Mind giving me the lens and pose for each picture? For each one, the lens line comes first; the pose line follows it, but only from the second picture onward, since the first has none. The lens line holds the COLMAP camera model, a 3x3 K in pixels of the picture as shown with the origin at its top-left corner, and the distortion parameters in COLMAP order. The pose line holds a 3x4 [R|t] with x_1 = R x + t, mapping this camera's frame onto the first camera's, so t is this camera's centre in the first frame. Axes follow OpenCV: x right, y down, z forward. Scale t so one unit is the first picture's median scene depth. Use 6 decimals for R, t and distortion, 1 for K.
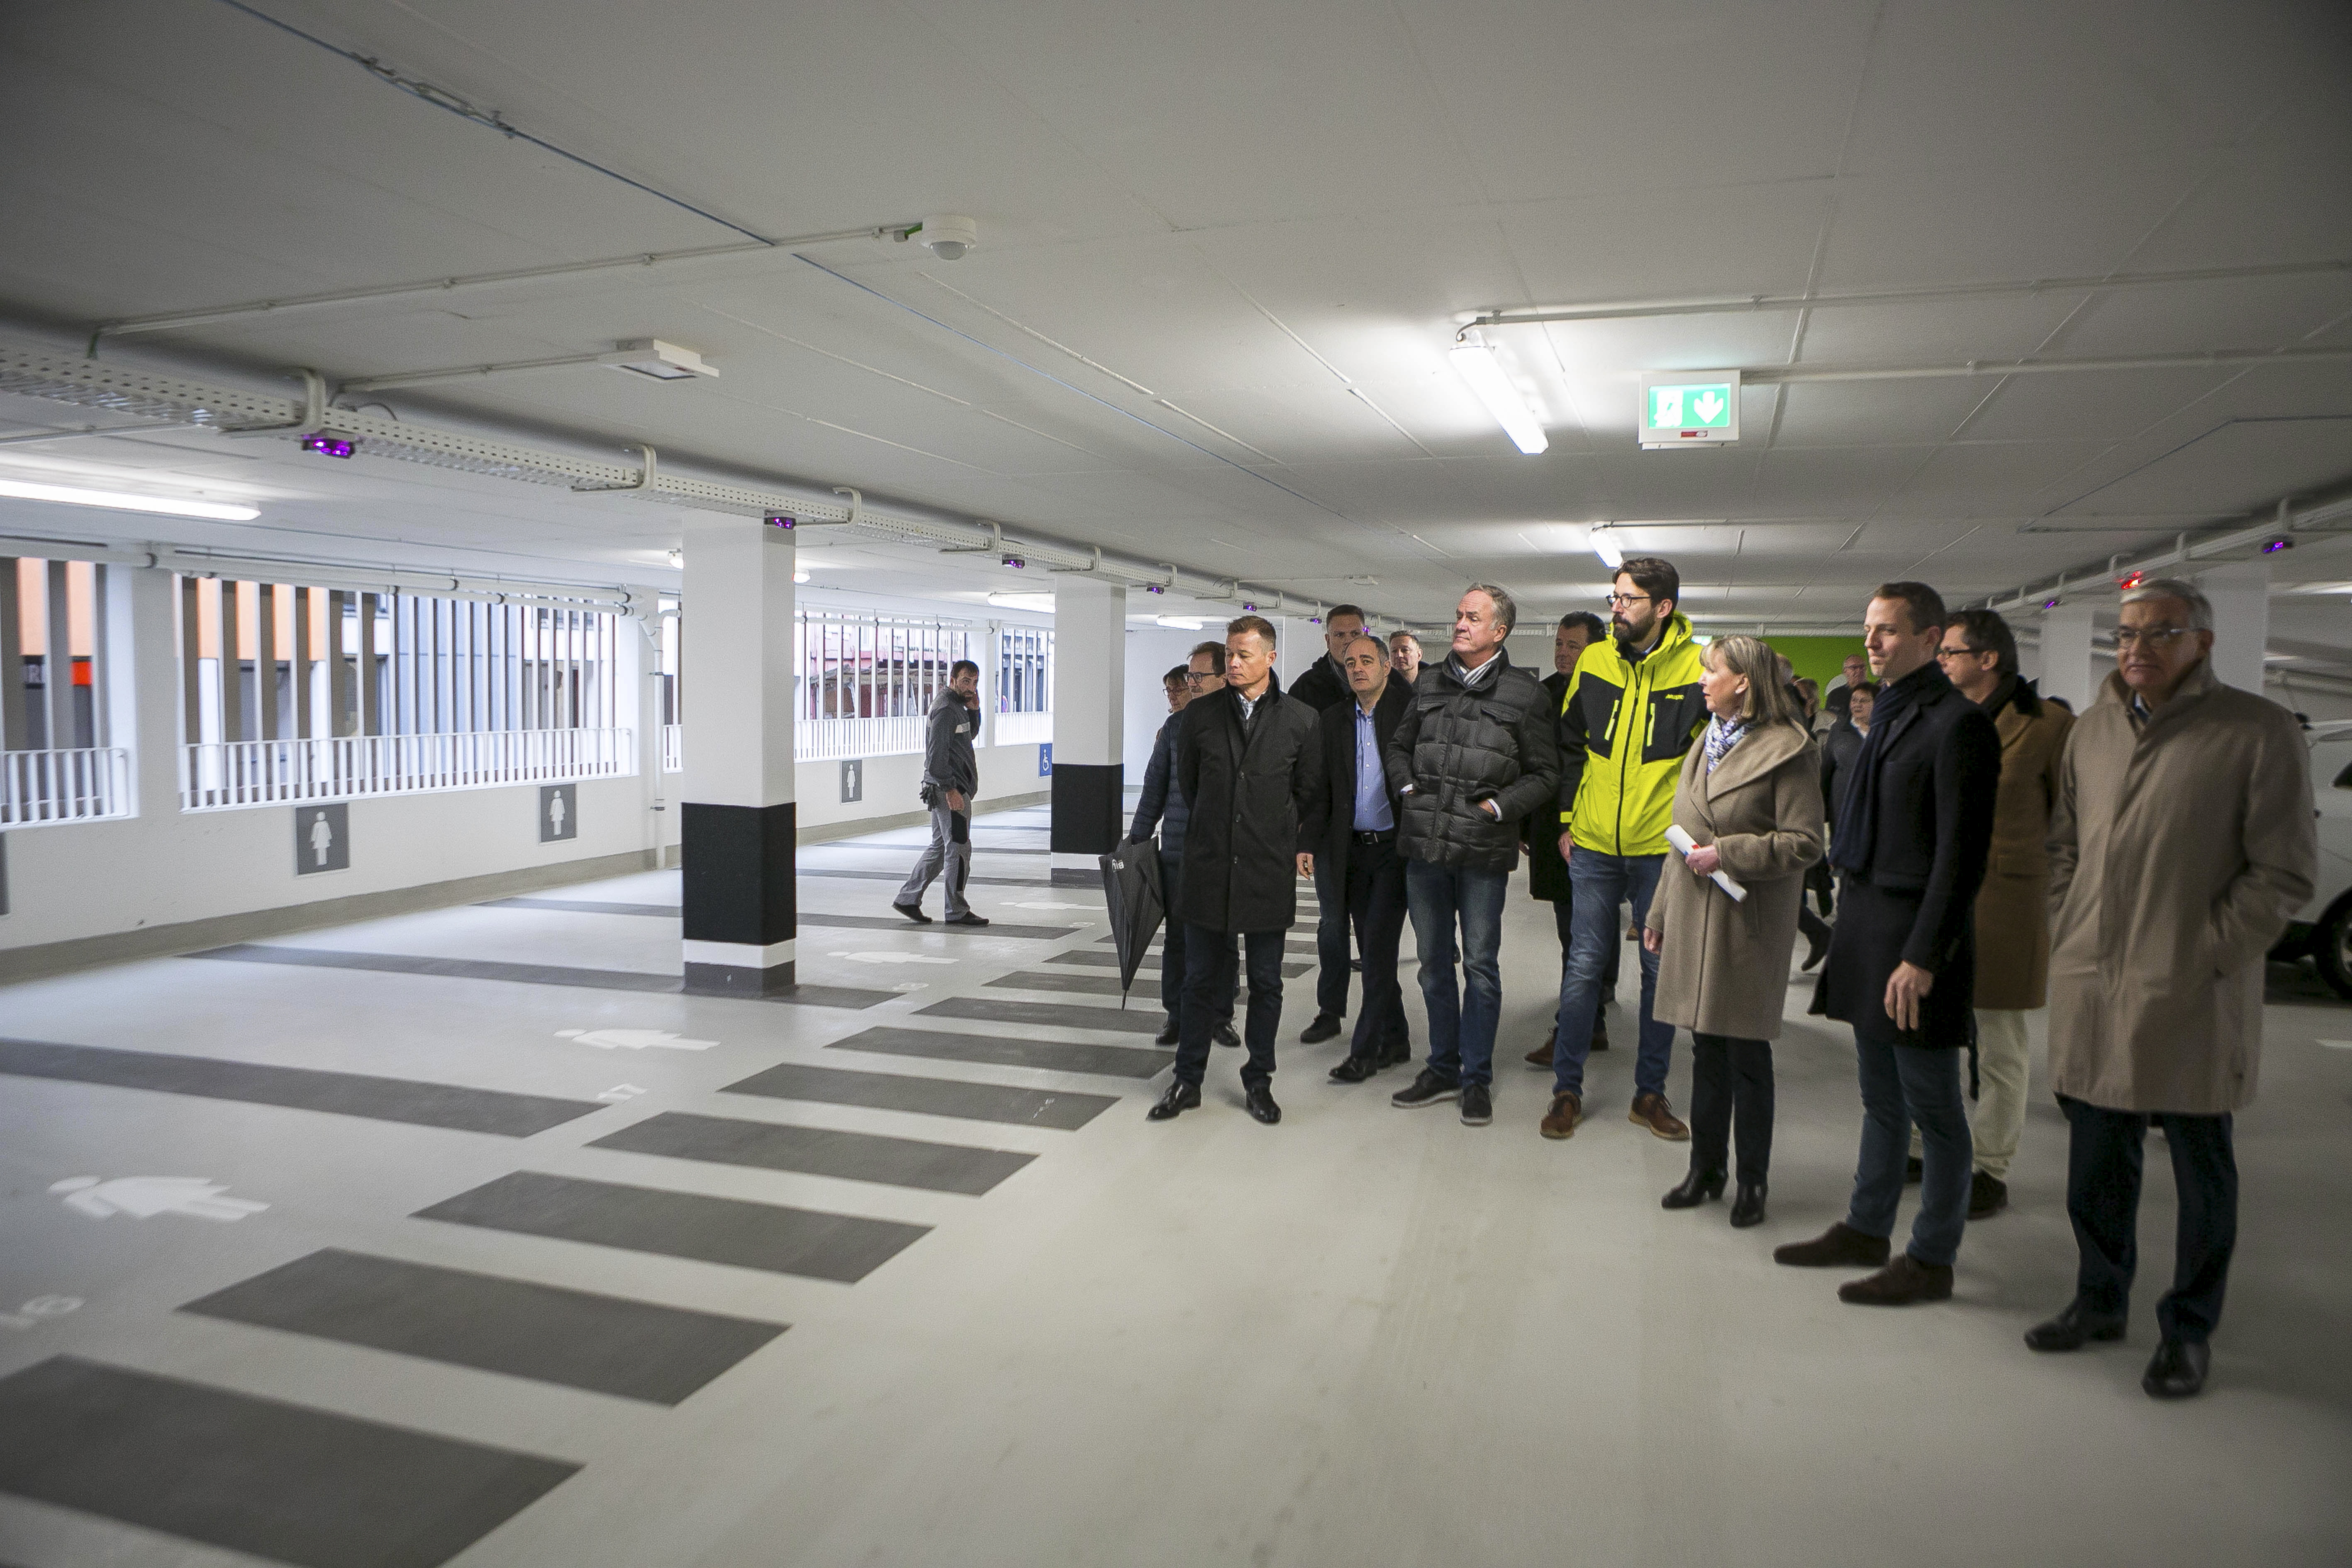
lens RADIAL K [[1575.1, 0, 1174.2], [0, 1575.1, 847.1], [0, 0, 1]] dist [-0.118934, 0.085440]
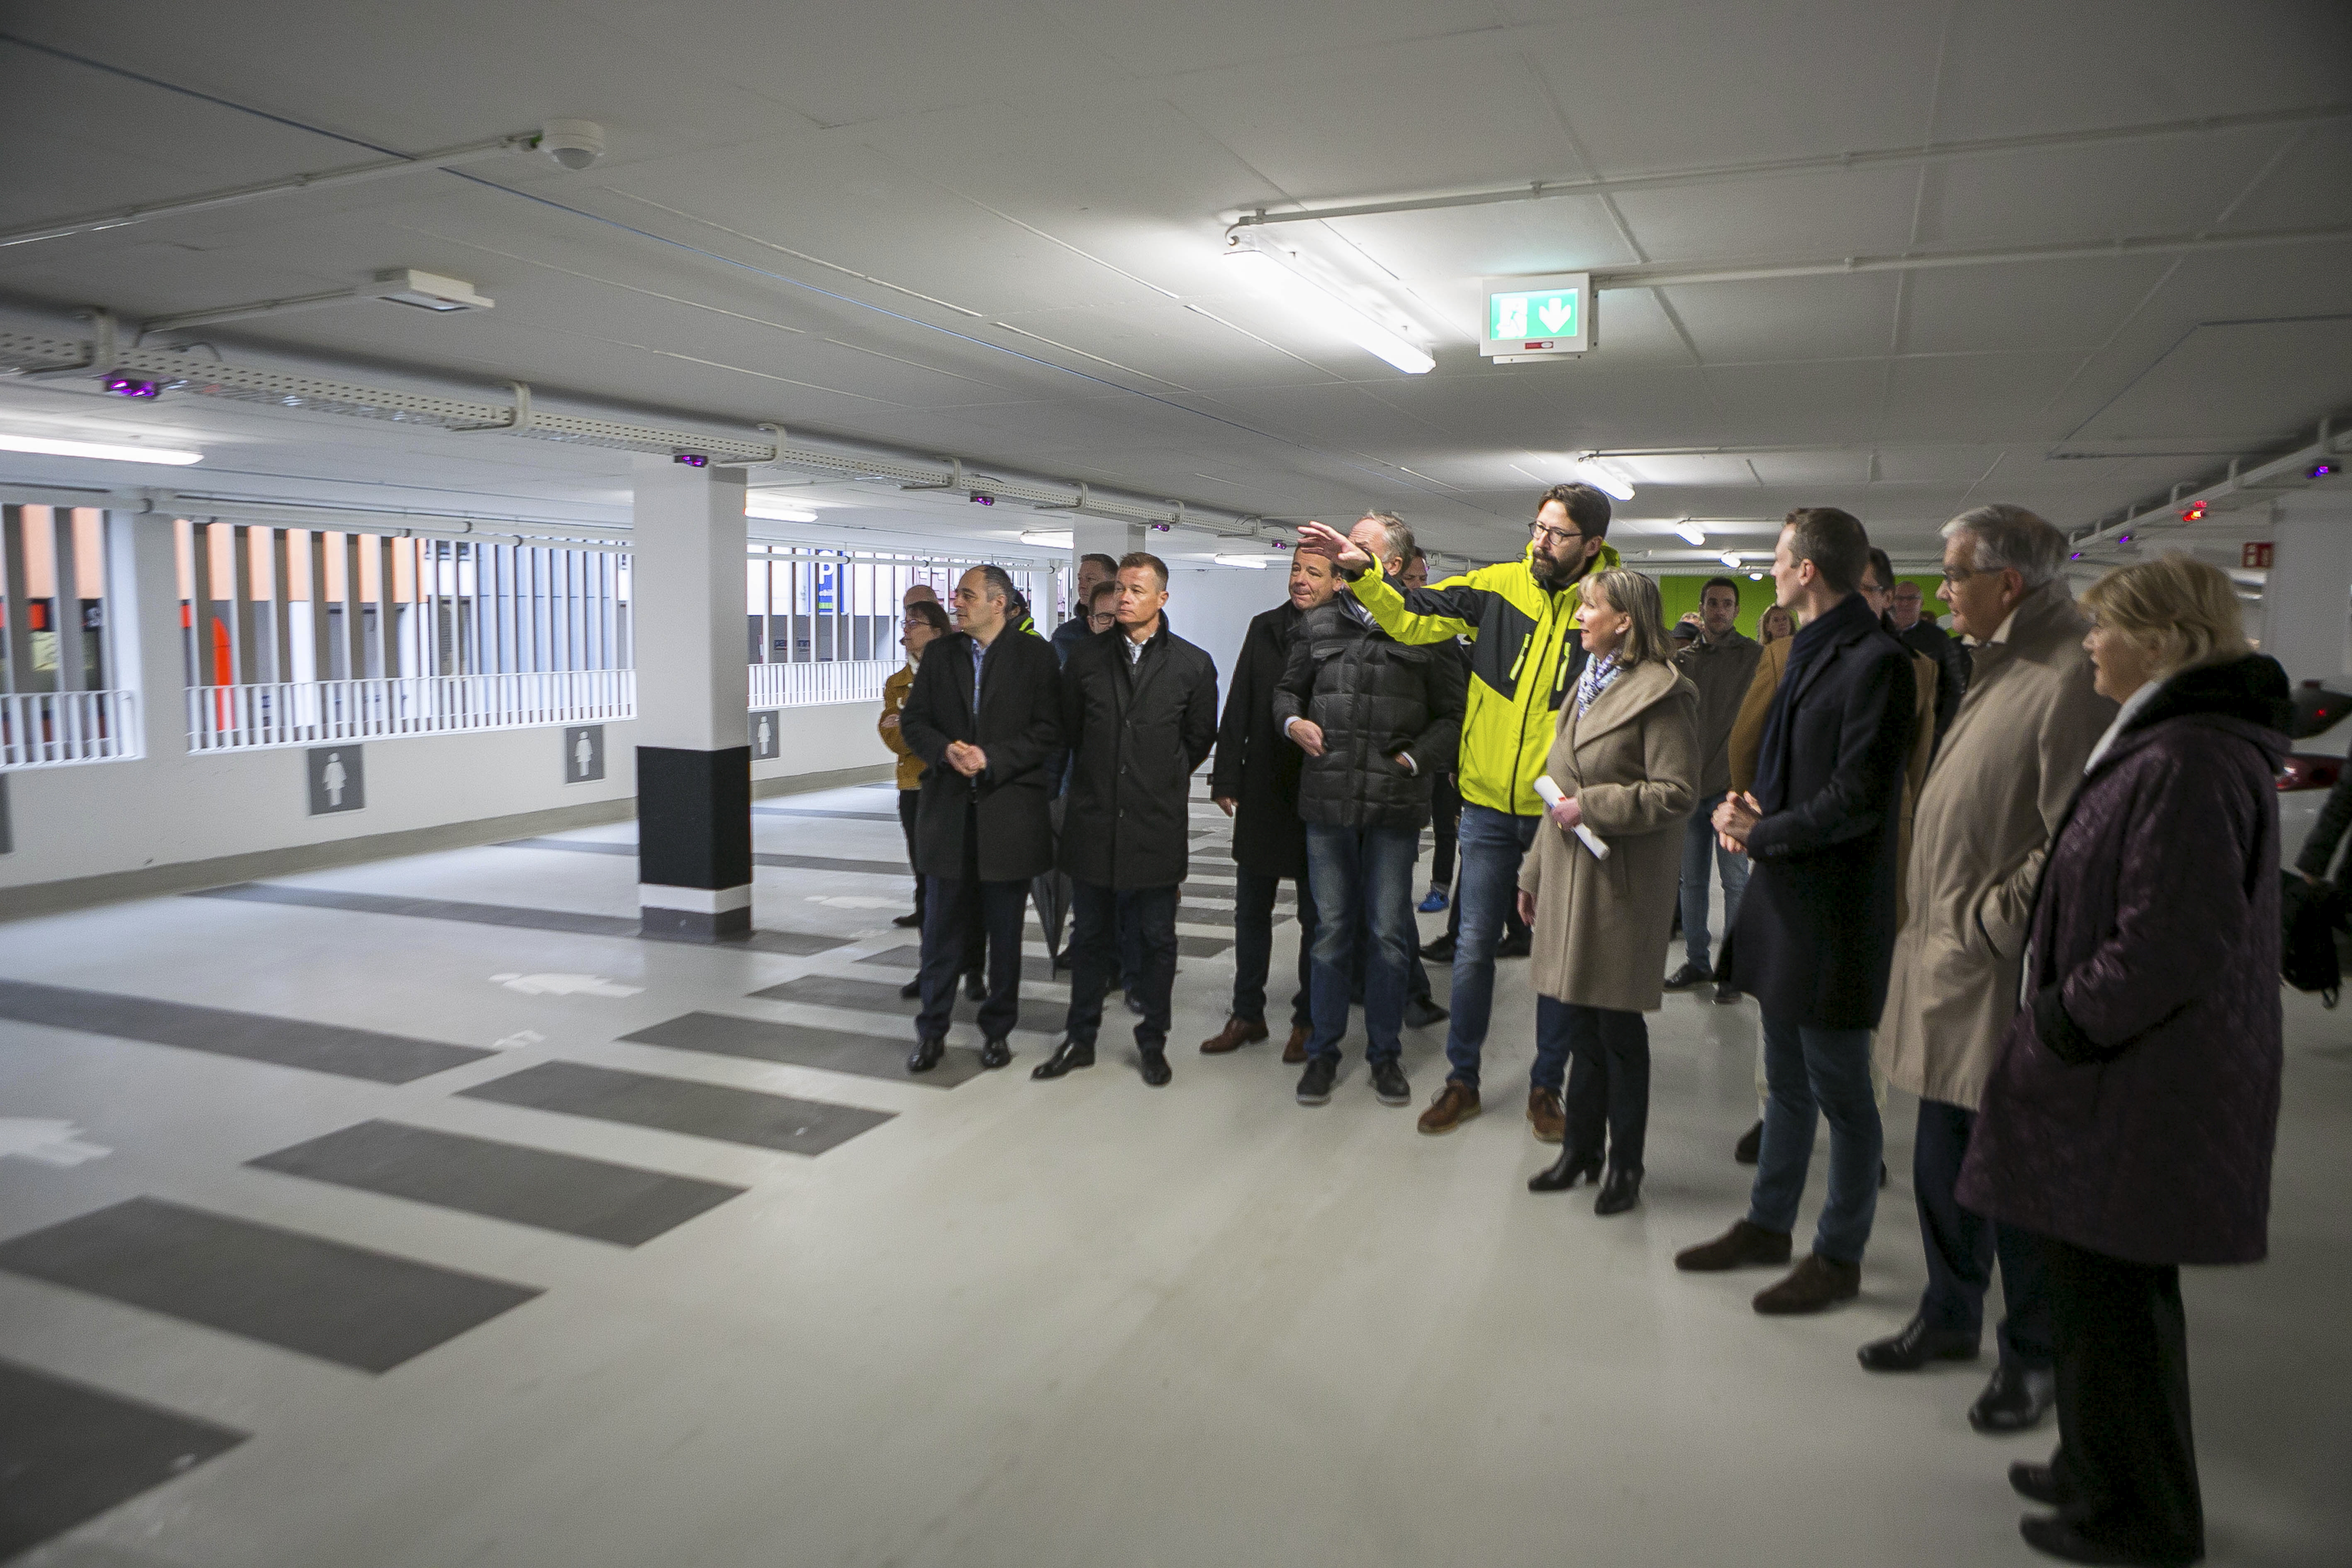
lens RADIAL K [[1575.1, 0, 1174.2], [0, 1575.1, 847.1], [0, 0, 1]] dist [-0.118934, 0.085440]
pose [[0.997138, 0.008988, -0.075071, 0.133189], [-0.006135, 0.999253, 0.038159, -0.005289], [0.075358, -0.037589, 0.996448, 0.048818]]
